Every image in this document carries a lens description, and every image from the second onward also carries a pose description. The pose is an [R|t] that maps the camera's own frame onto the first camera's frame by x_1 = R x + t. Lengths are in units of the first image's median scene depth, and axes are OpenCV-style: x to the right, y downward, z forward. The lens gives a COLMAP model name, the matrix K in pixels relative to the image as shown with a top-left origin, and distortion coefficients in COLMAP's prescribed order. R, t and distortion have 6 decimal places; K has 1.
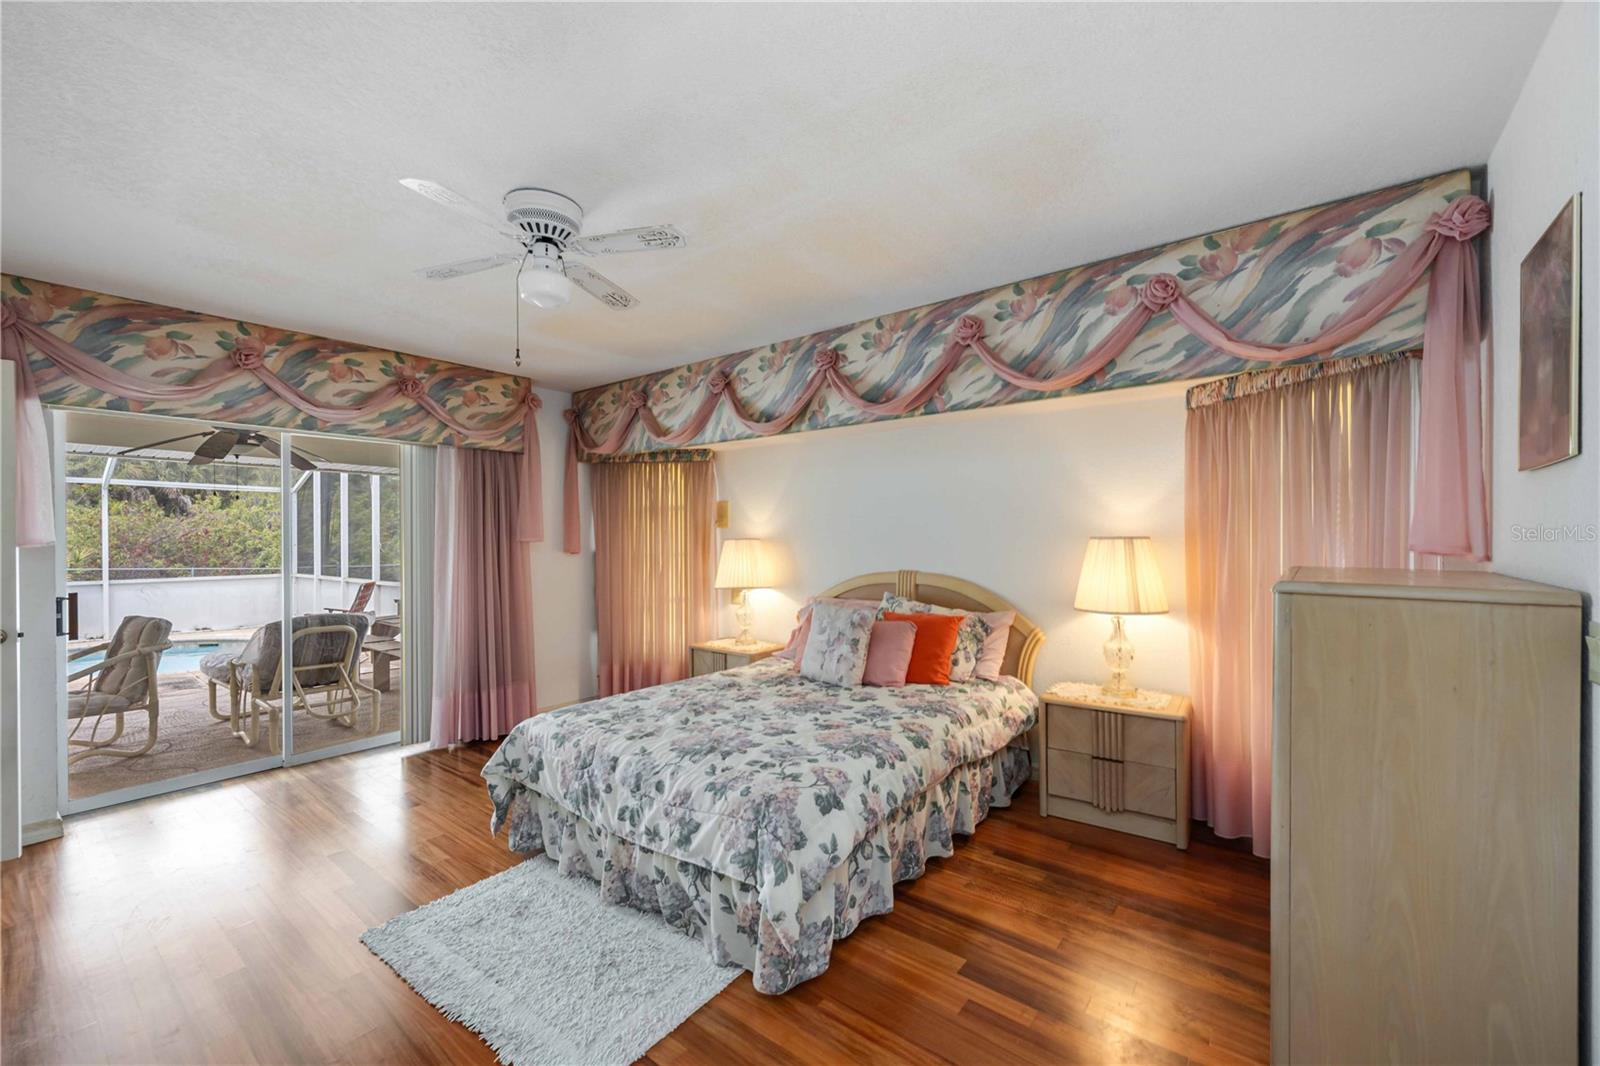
lens RADIAL K [[635.0, 0, 805.3], [0, 635.0, 535.2], [0, 0, 1]] dist [0.000313, -0.000174]
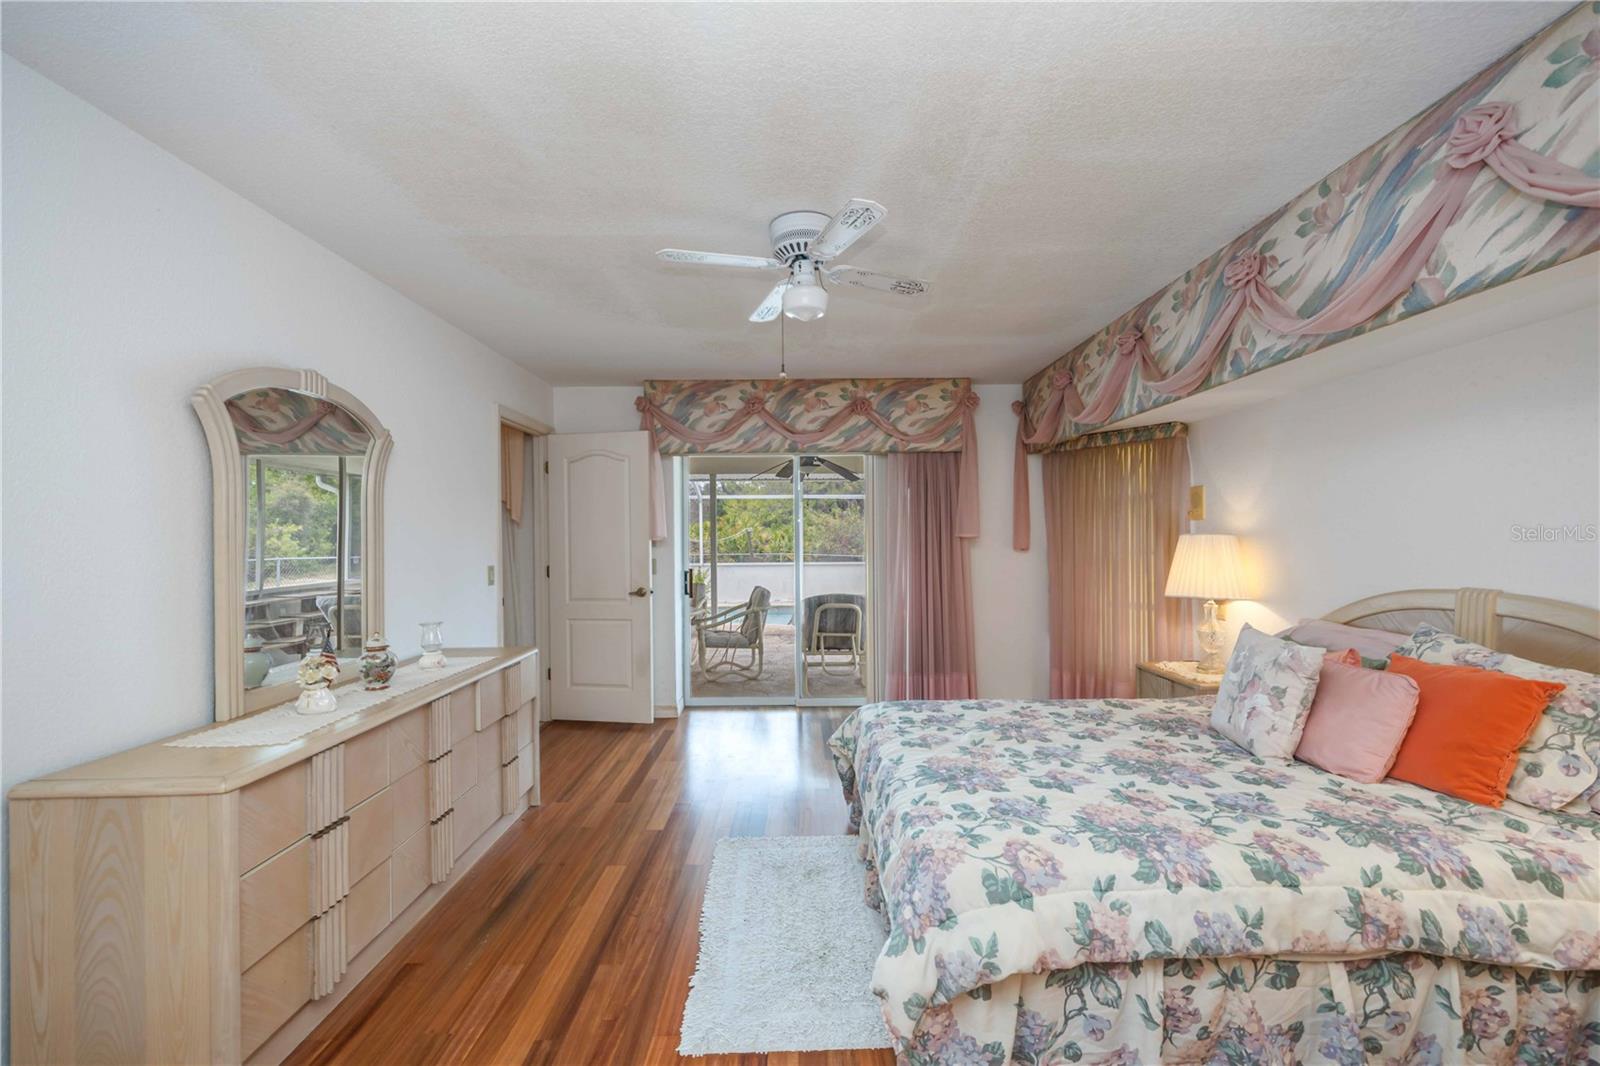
lens RADIAL K [[635.0, 0, 805.3], [0, 635.0, 535.2], [0, 0, 1]] dist [0.000313, -0.000174]
pose [[0.628538, -0.000311, -0.777779, 0.277887], [0.006535, 0.999967, 0.004881, 0.000047], [0.777751, -0.008151, 0.628519, 0.210009]]
